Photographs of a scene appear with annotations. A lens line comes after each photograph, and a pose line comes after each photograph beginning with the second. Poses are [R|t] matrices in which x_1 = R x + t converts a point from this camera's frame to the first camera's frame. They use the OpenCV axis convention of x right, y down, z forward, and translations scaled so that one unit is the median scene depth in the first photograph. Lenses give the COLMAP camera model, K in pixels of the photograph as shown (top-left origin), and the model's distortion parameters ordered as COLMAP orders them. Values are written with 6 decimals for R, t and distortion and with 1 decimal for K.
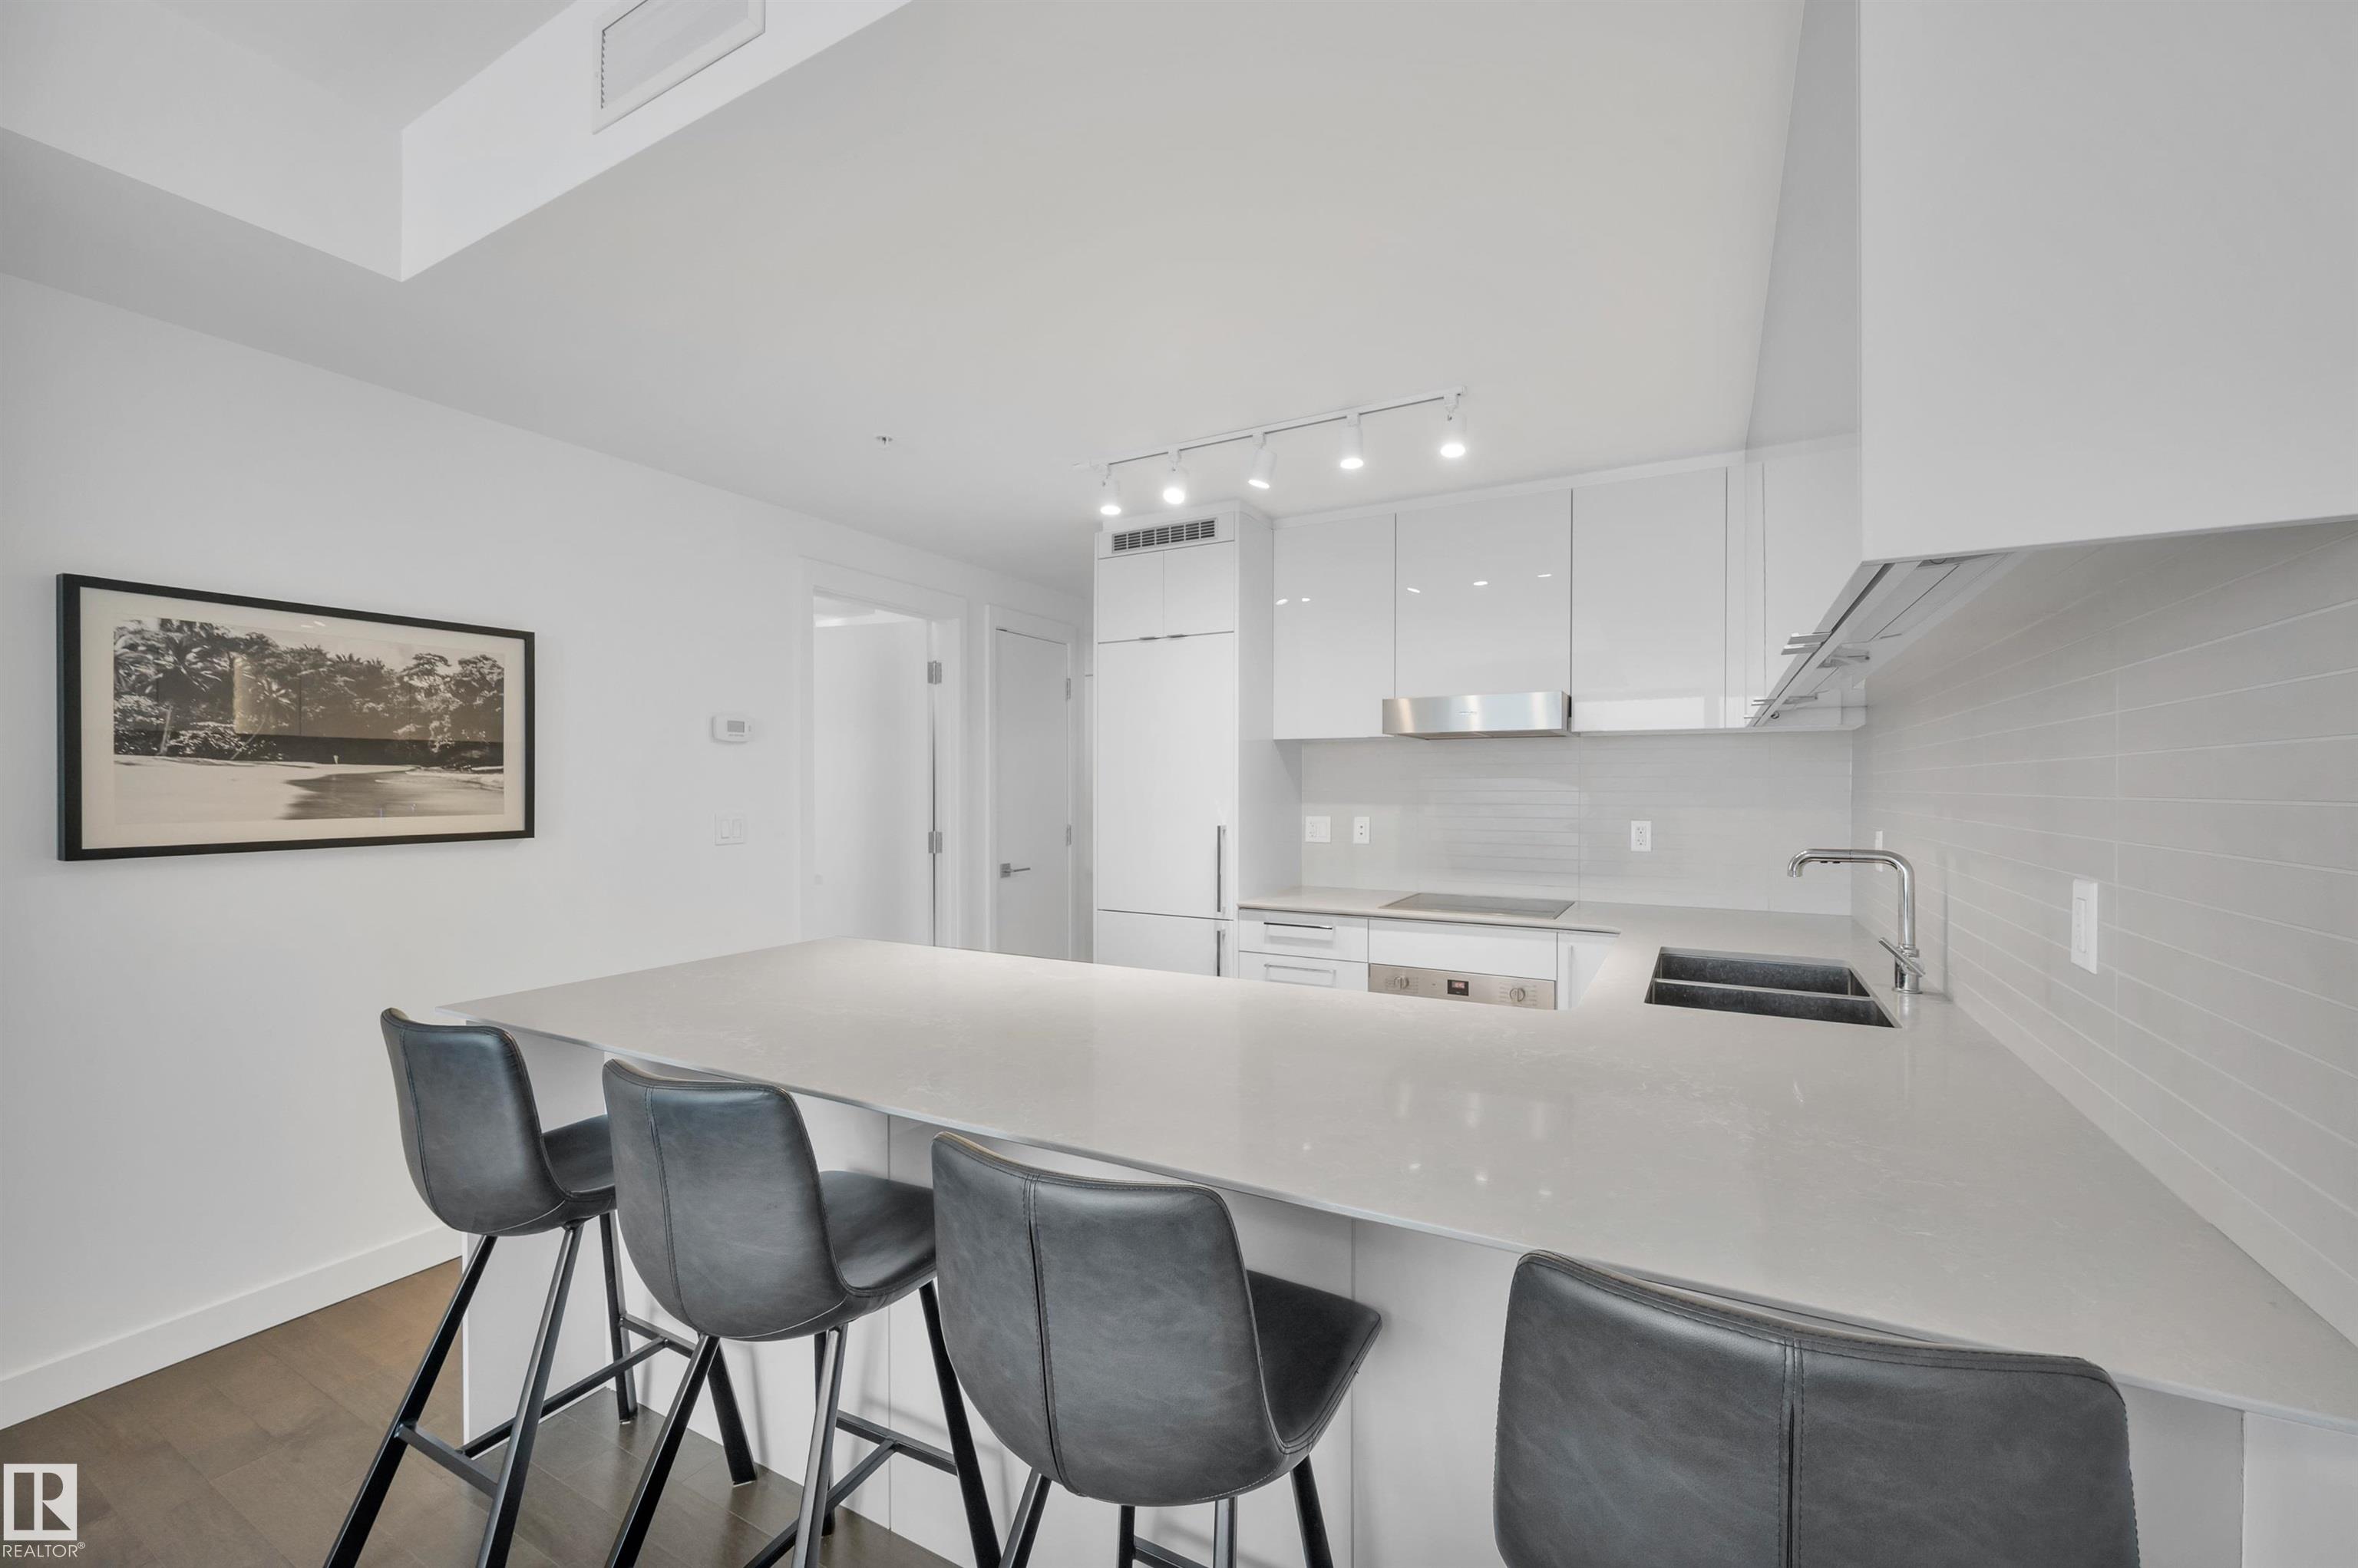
lens RADIAL K [[948.5, 0, 1179.0], [0, 948.5, 784.0], [0, 0, 1]] dist [-0.000302, -0.000082]
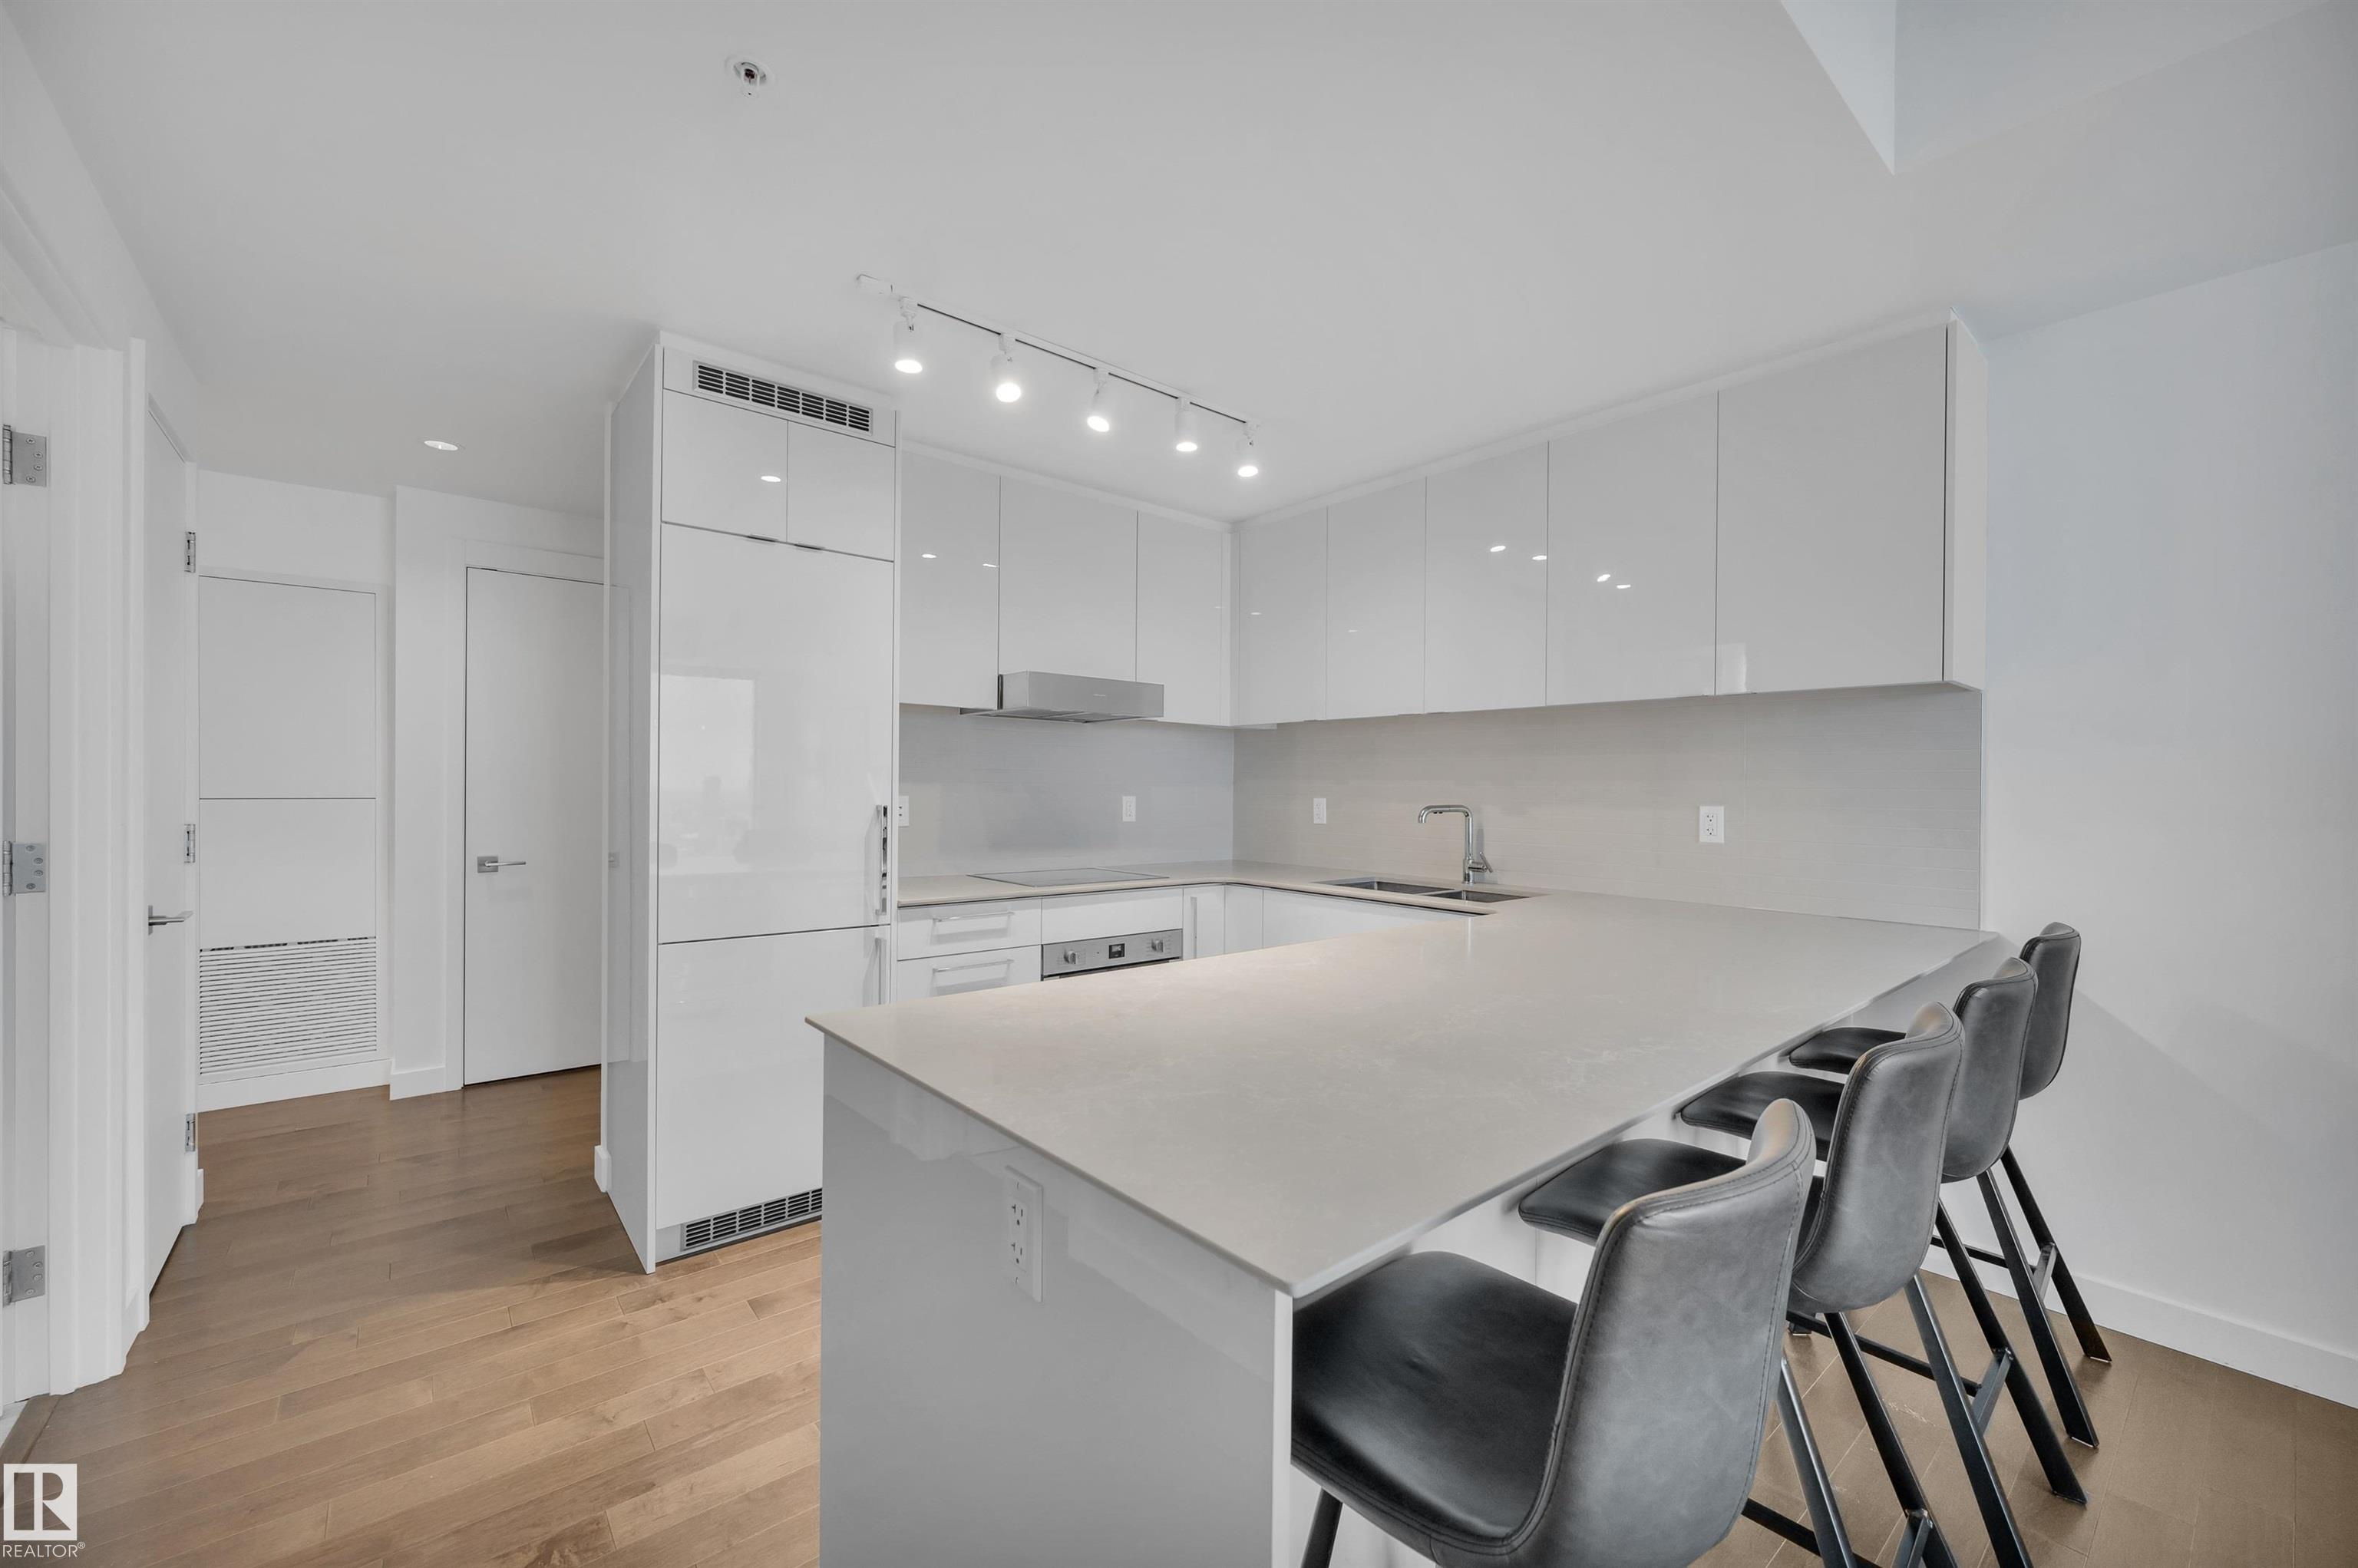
lens RADIAL K [[933.2, 0, 1189.0], [0, 933.2, 797.0], [0, 0, 1]] dist [-0.000193, -0.000041]
pose [[0.356440, -0.001776, 0.934316, -0.593117], [-0.007701, 0.999959, 0.004839, 0.031616], [-0.934286, -0.008920, 0.356412, 0.493780]]
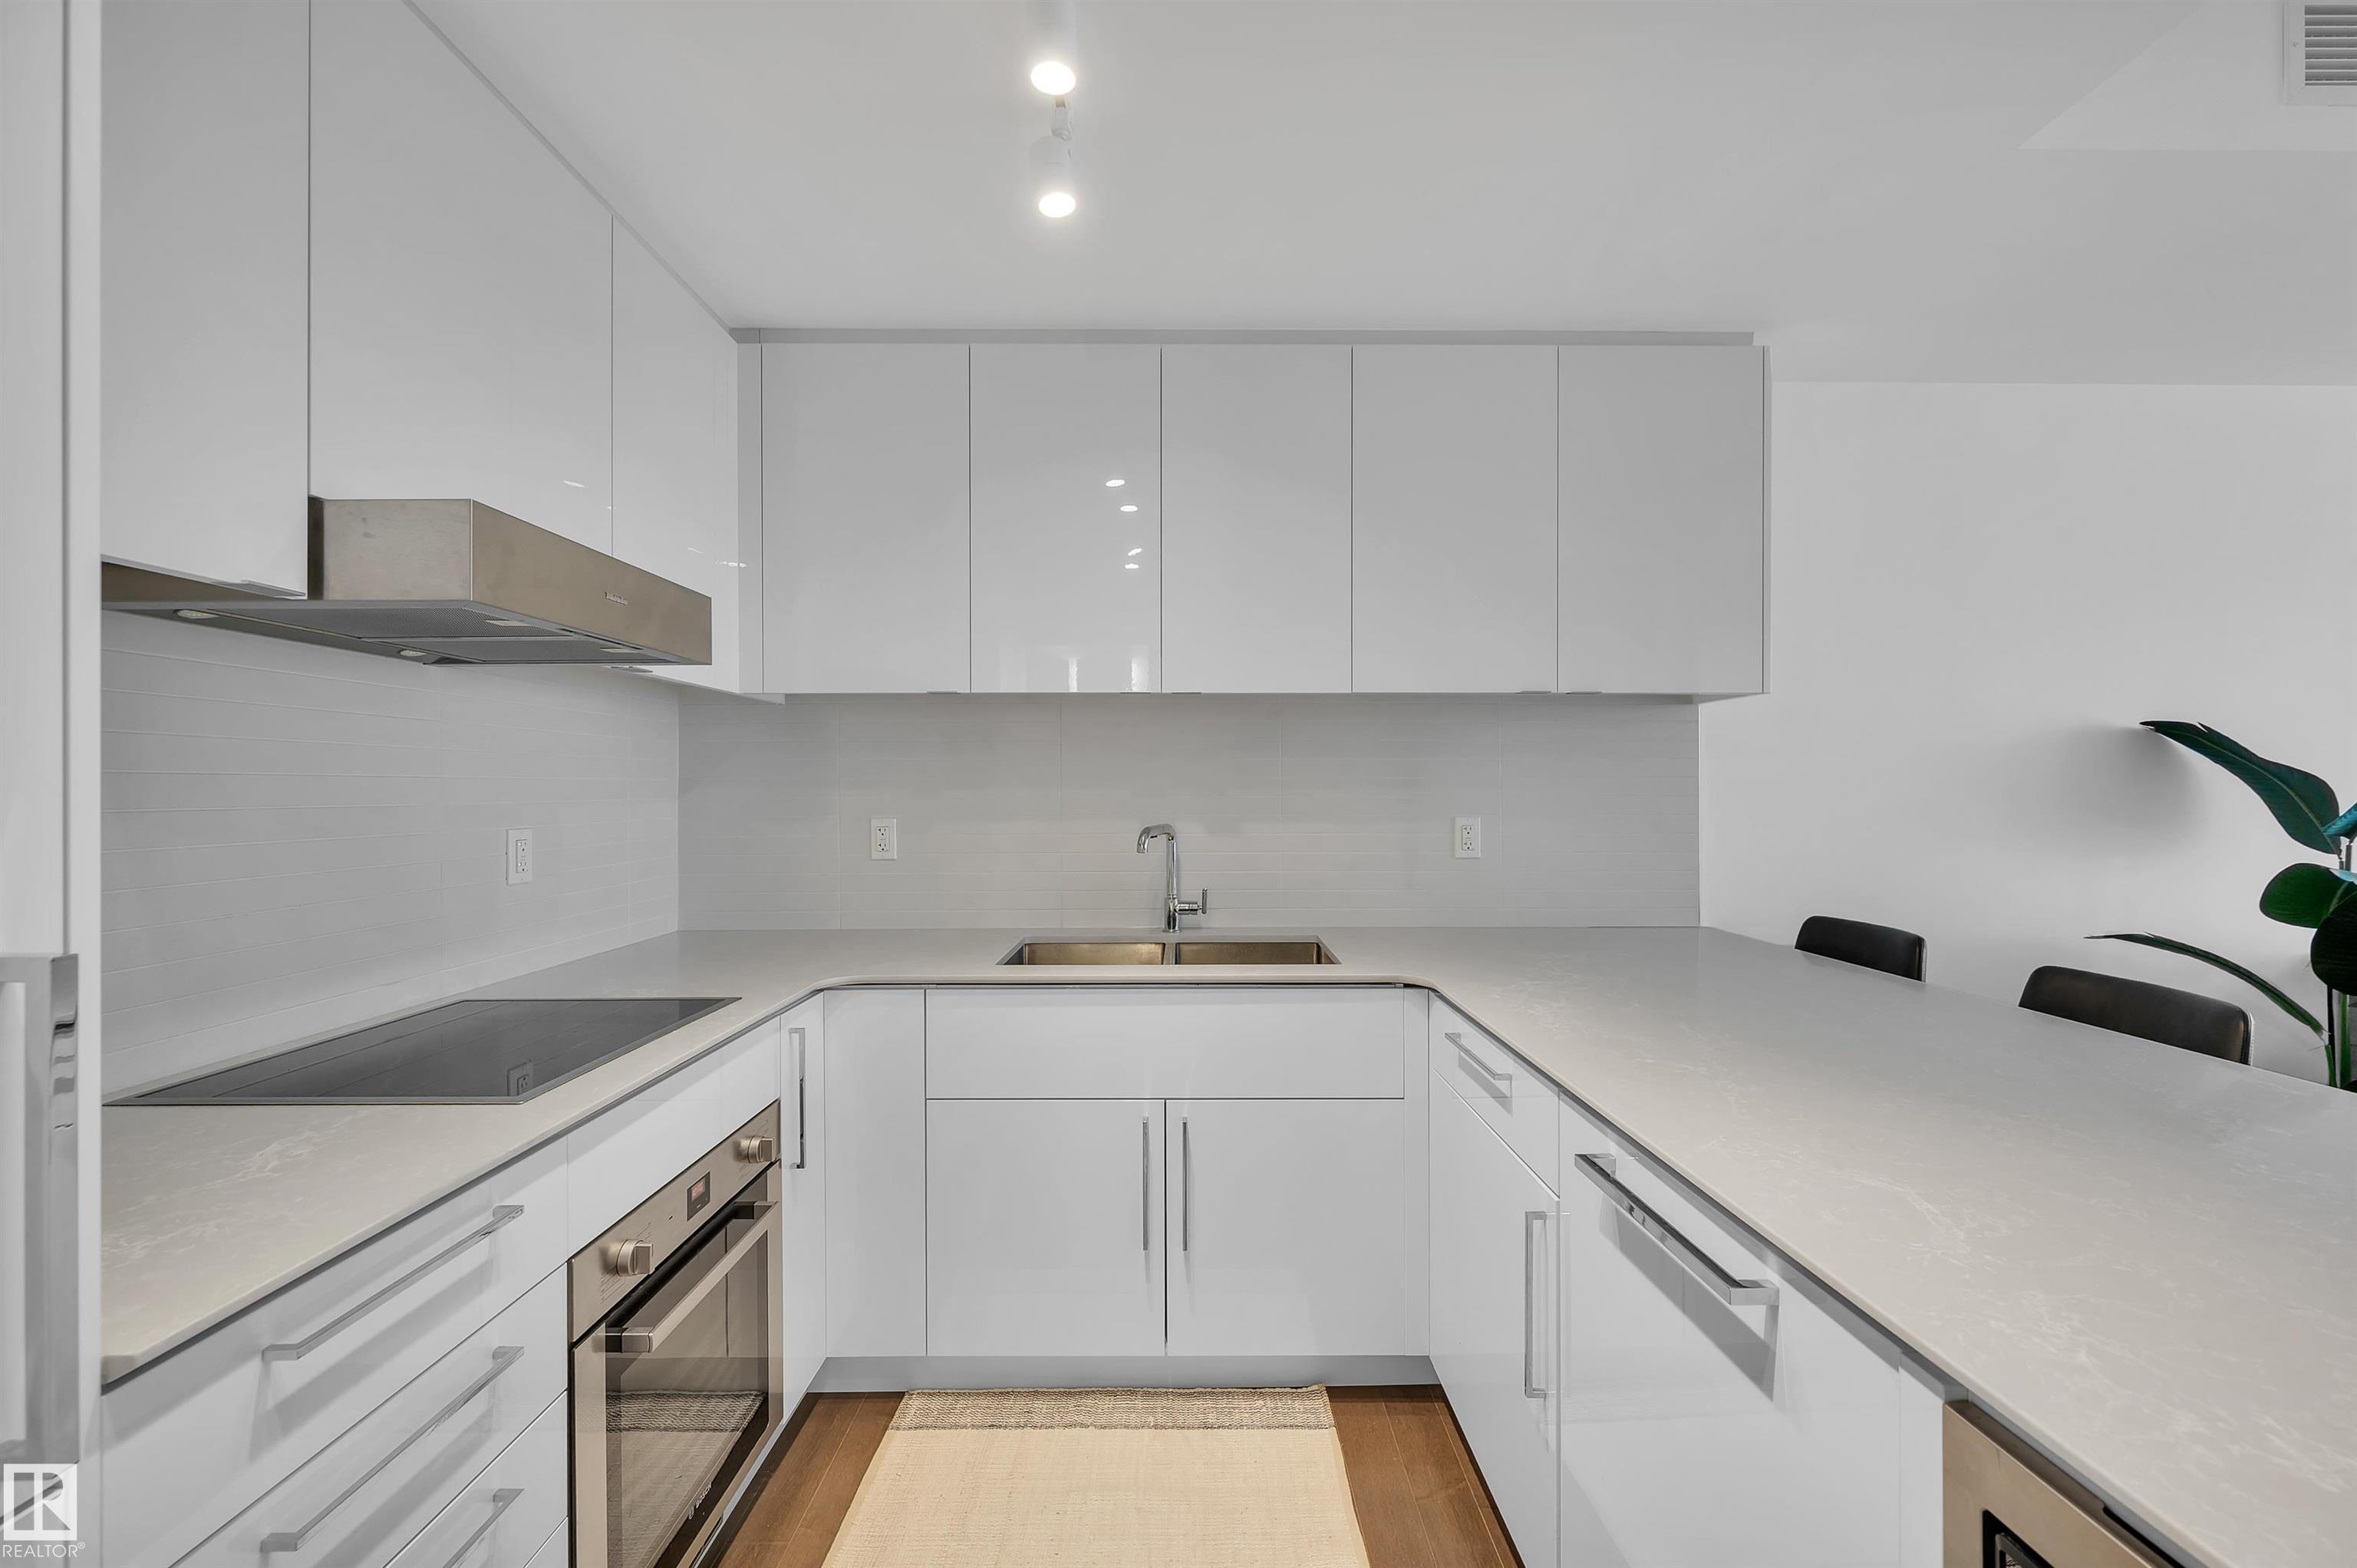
lens RADIAL K [[948.1, 0, 1178.5], [0, 948.1, 784.0], [0, 0, 1]] dist [-0.000302, -0.000082]
pose [[-0.490268, 0.006232, 0.871549, -0.201613], [0.006467, 0.999973, -0.003512, 0.015489], [-0.871548, 0.003915, -0.490295, 0.918362]]
